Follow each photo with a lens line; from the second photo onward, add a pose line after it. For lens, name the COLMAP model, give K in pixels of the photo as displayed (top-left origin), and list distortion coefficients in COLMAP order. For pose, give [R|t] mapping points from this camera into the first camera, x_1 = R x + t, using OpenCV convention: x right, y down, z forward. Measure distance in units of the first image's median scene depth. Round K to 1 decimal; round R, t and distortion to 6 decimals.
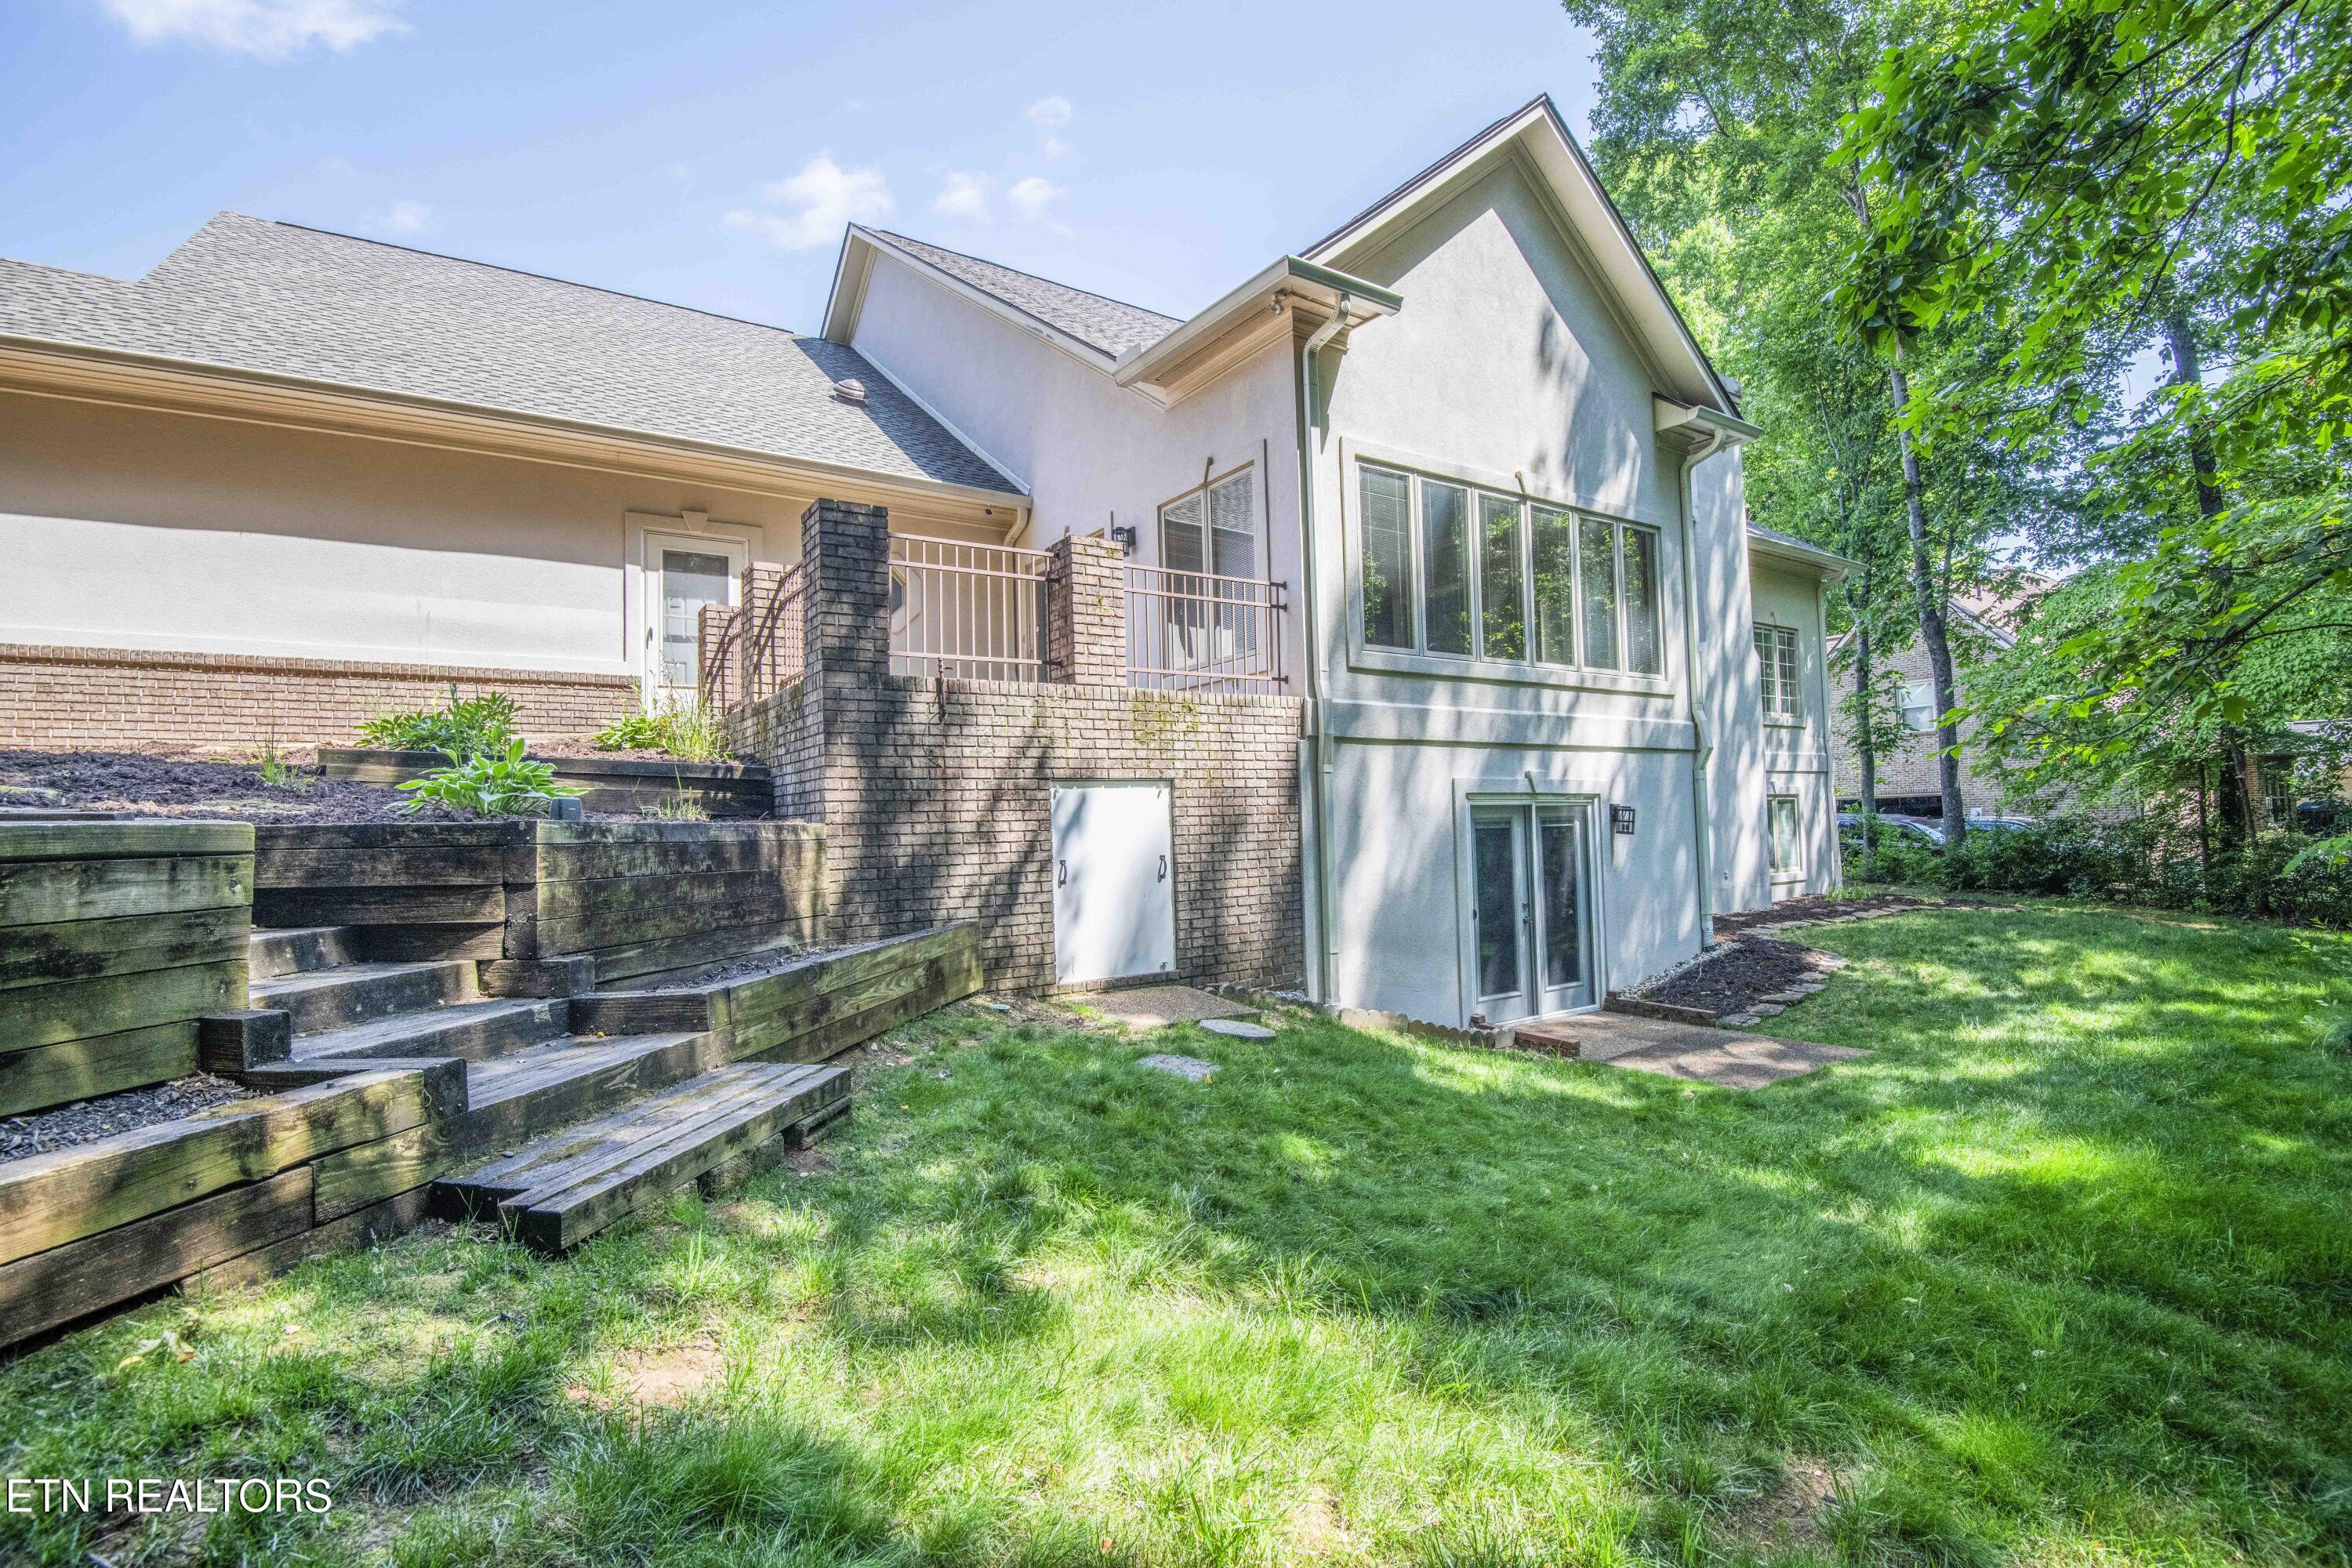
lens RADIAL K [[1085.1, 0, 1185.7], [0, 1085.1, 783.2], [0, 0, 1]] dist [-0.000071, -0.037061]
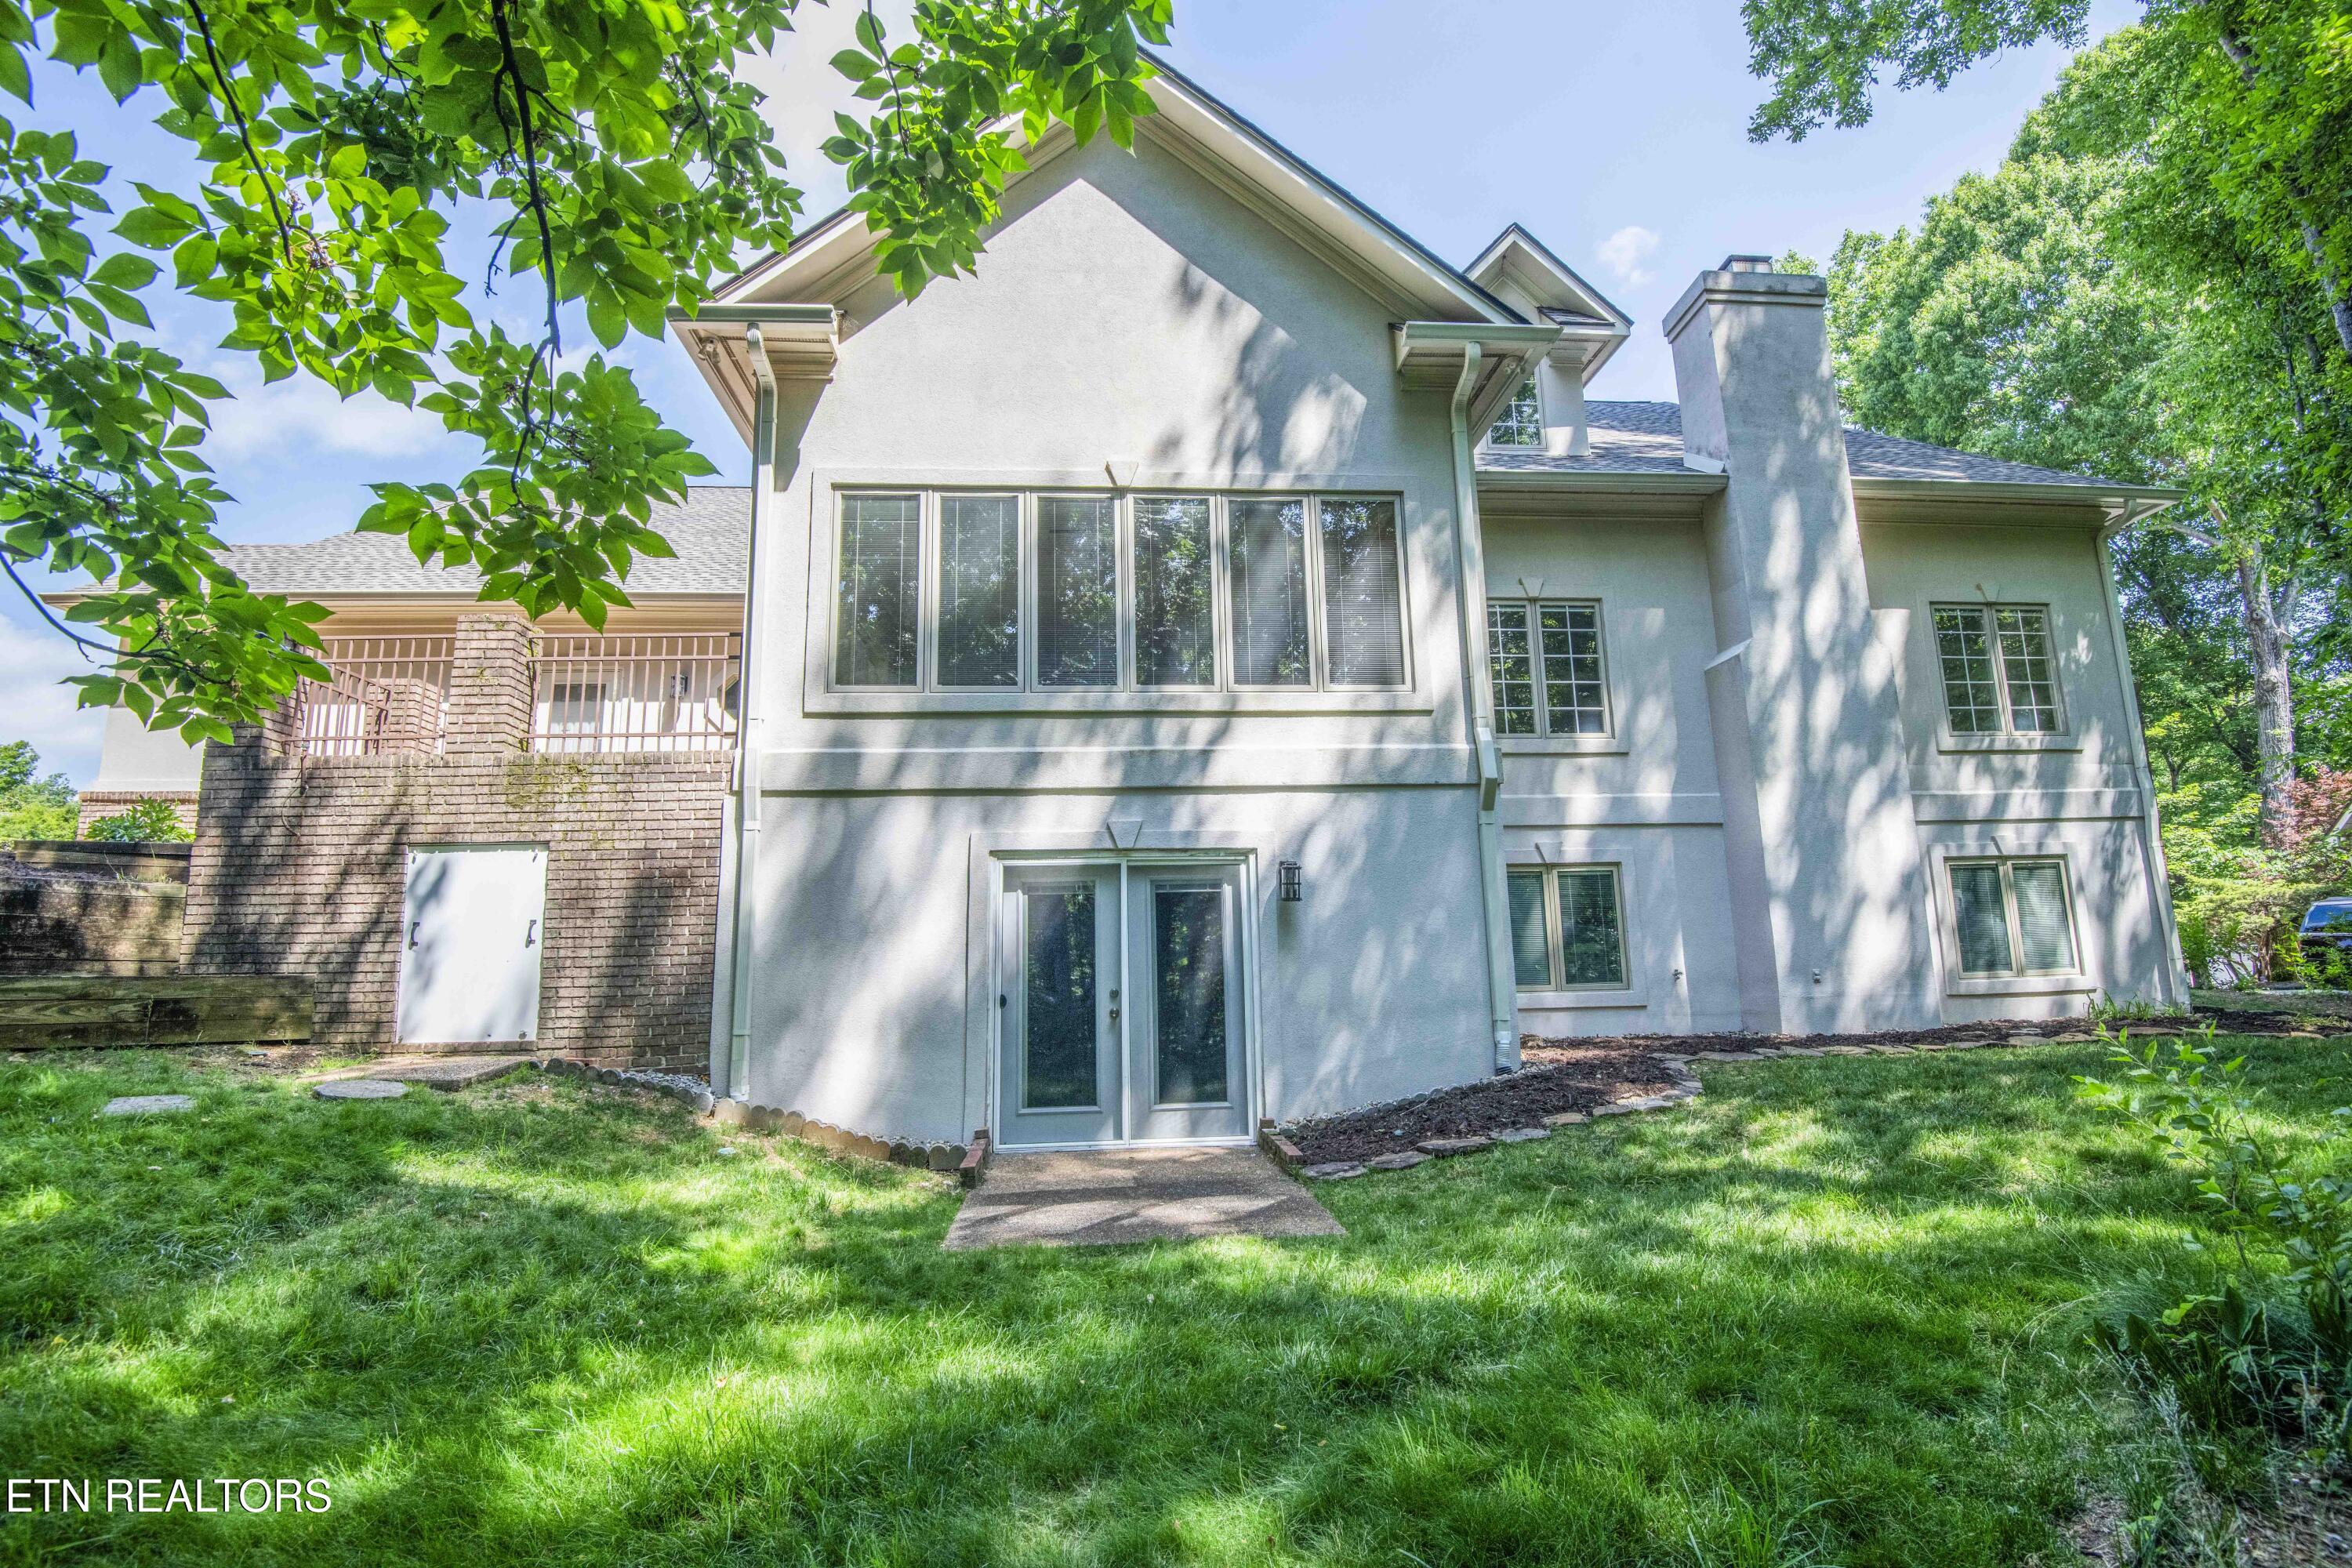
lens RADIAL K [[1085.1, 0, 1185.7], [0, 1085.1, 783.2], [0, 0, 1]] dist [-0.000071, -0.037061]
pose [[0.869206, -0.080224, -0.487898, 0.973975], [0.023389, 0.992316, -0.121497, 0.076169], [0.493896, 0.094195, 0.864404, 0.439845]]
